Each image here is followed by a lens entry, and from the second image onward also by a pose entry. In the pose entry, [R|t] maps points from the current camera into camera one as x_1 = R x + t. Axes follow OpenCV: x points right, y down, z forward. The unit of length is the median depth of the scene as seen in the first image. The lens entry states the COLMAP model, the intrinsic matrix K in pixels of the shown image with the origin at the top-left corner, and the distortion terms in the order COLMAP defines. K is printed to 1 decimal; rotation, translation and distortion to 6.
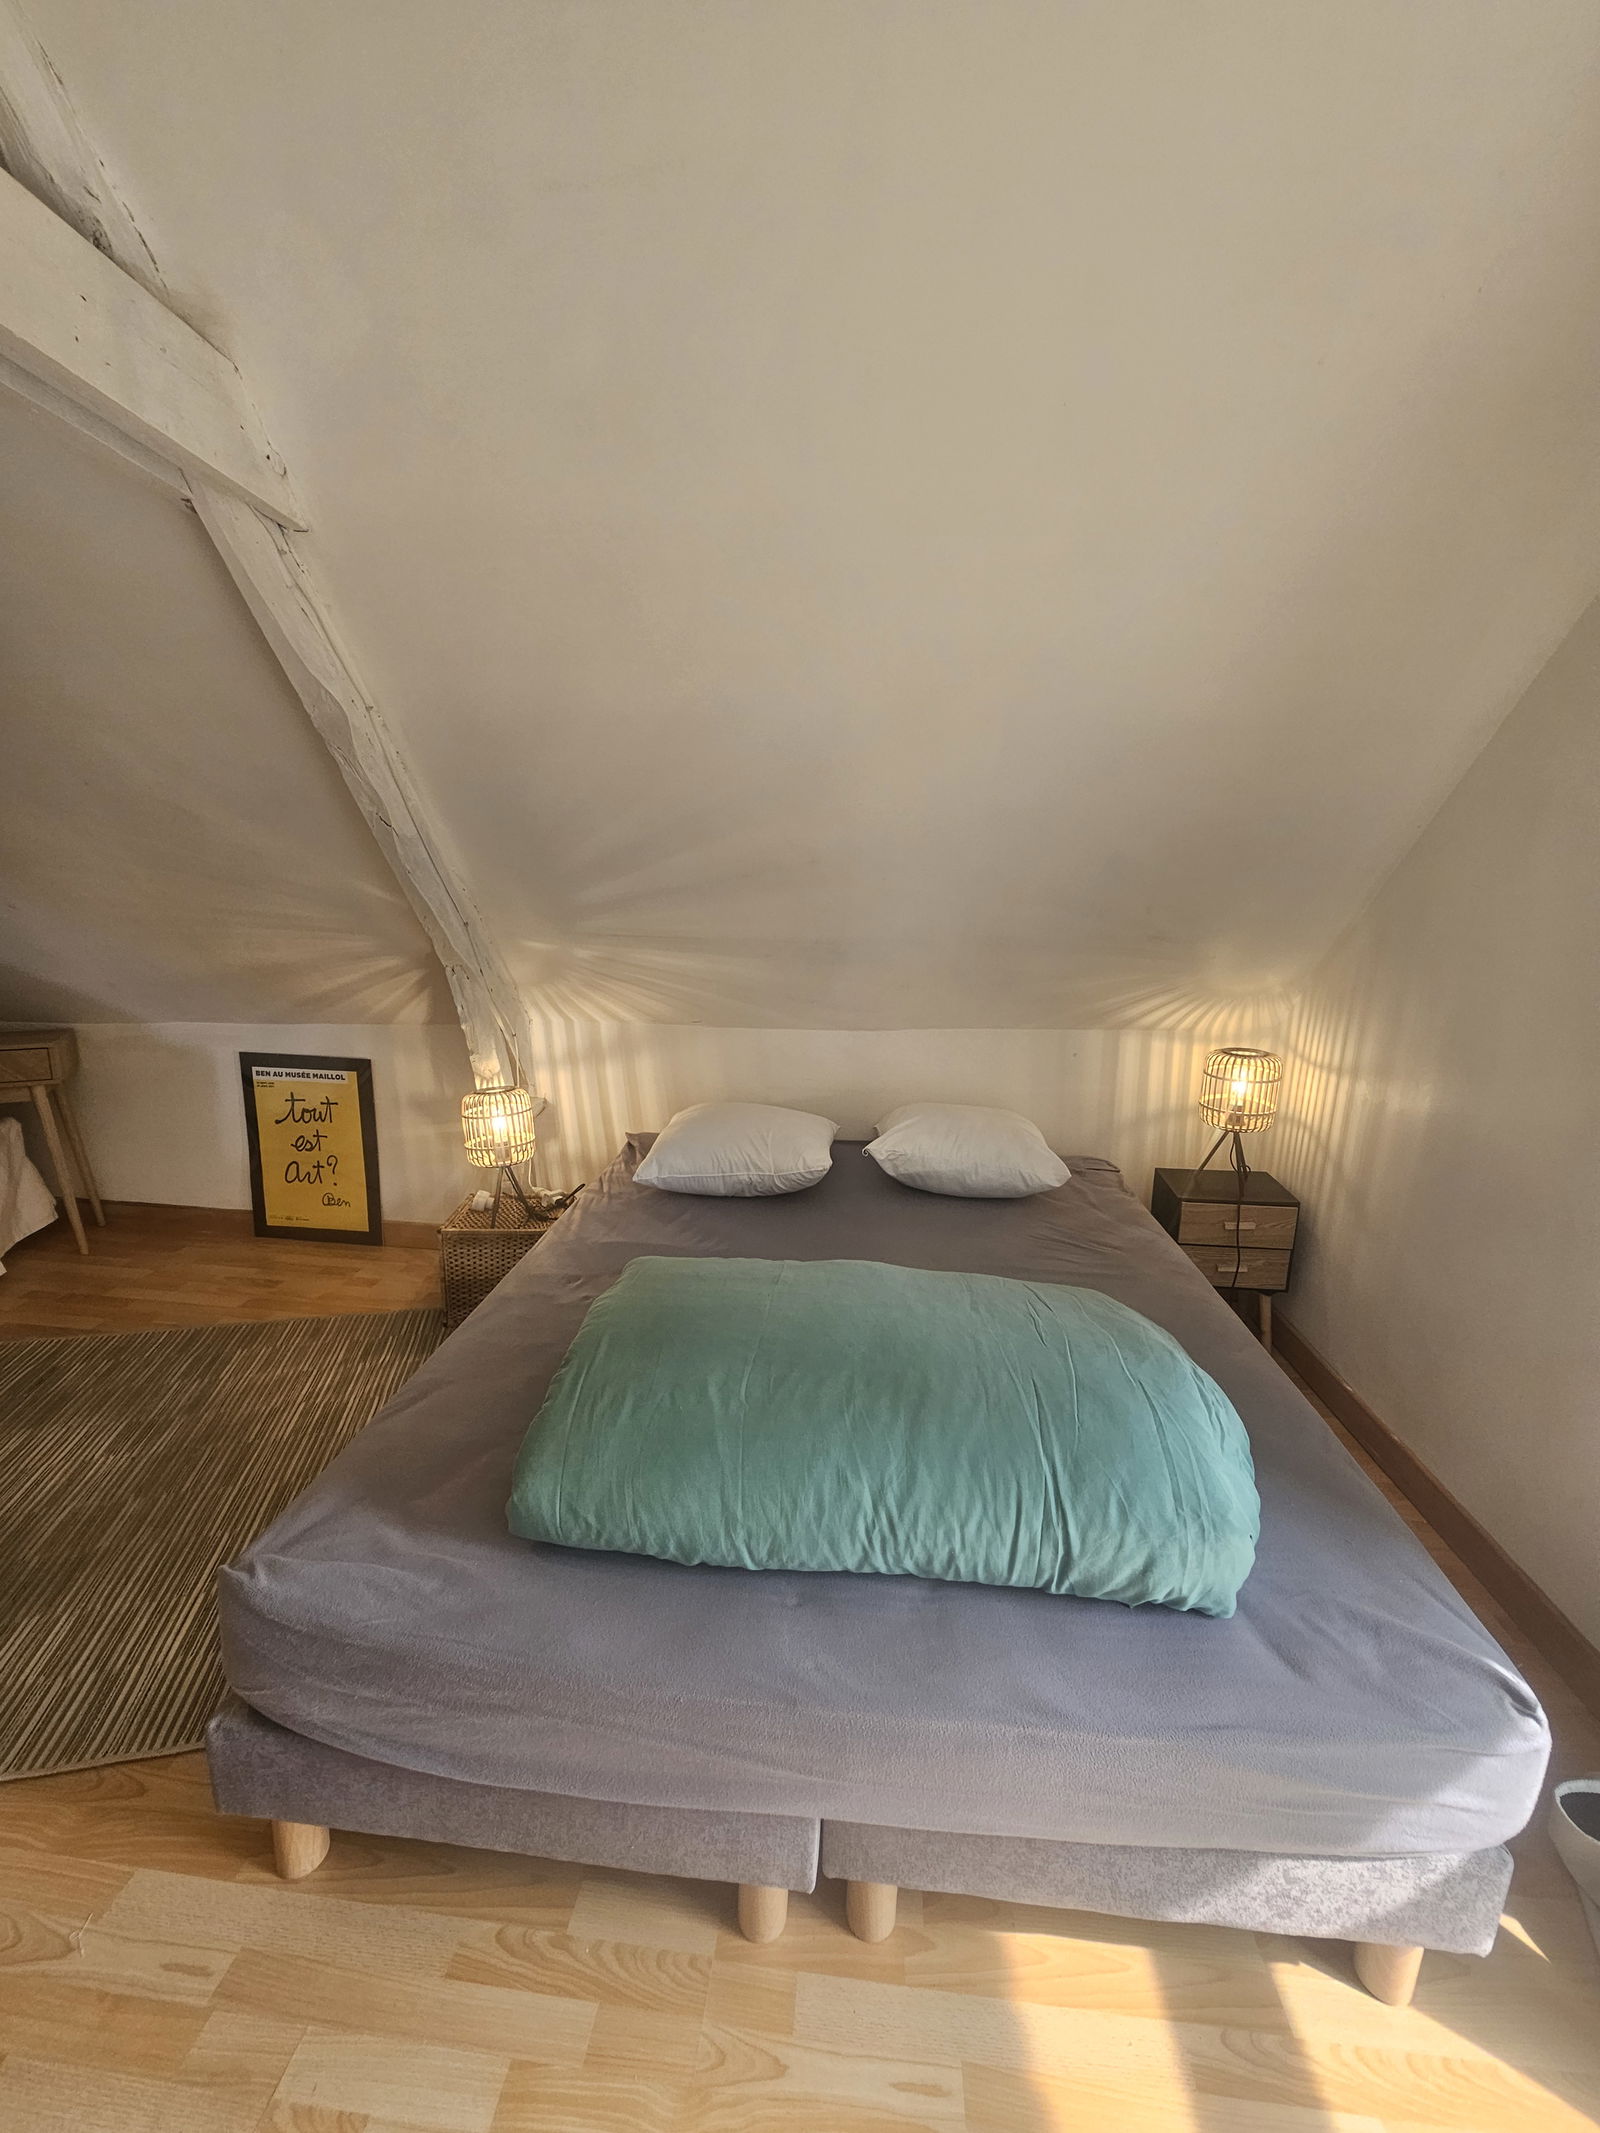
lens RADIAL K [[873.2, 0, 797.7], [0, 873.2, 1072.9], [0, 0, 1]] dist [-0.001027, 0.000685]
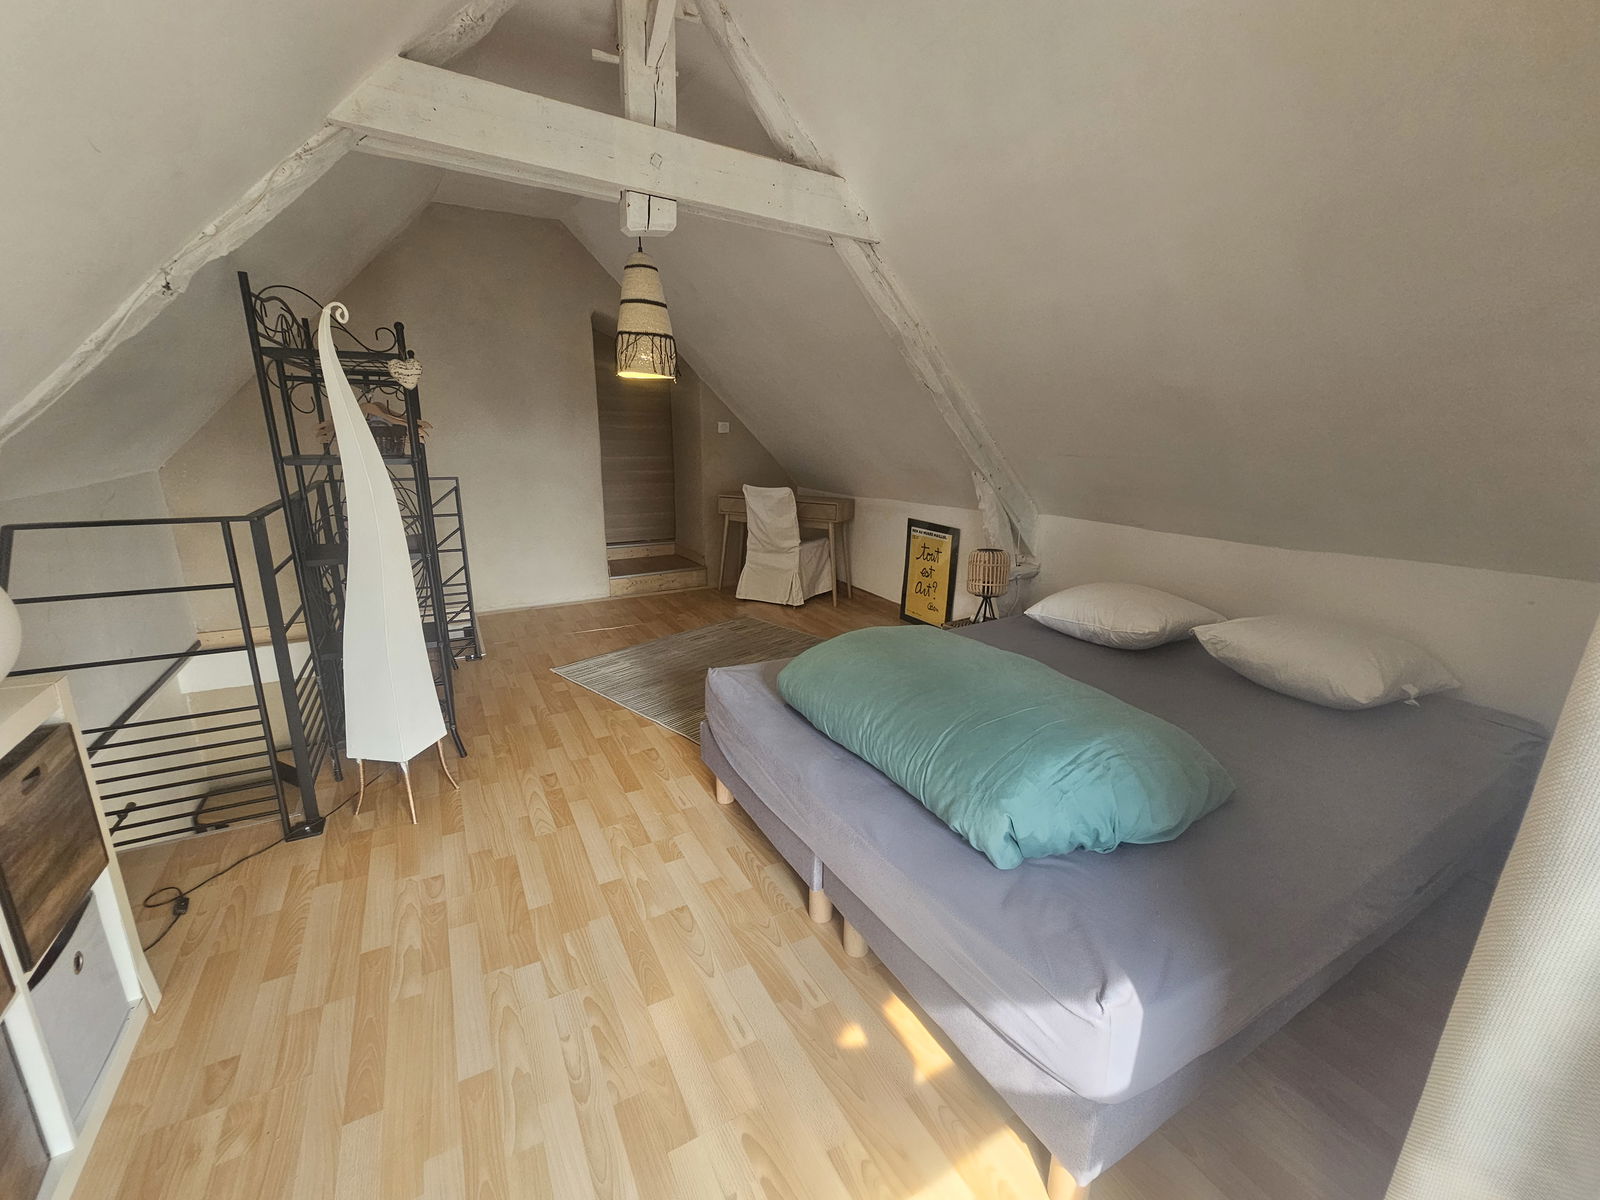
lens RADIAL K [[655.0, 0, 800.0], [0, 655.0, 600.0], [0, 0, 1]] dist [-0.001027, 0.000685]
pose [[0.578524, 0.196251, -0.791704, 0.364765], [-0.175611, 0.977829, 0.114064, 0.028653], [0.796537, 0.073044, 0.600161, -0.004507]]
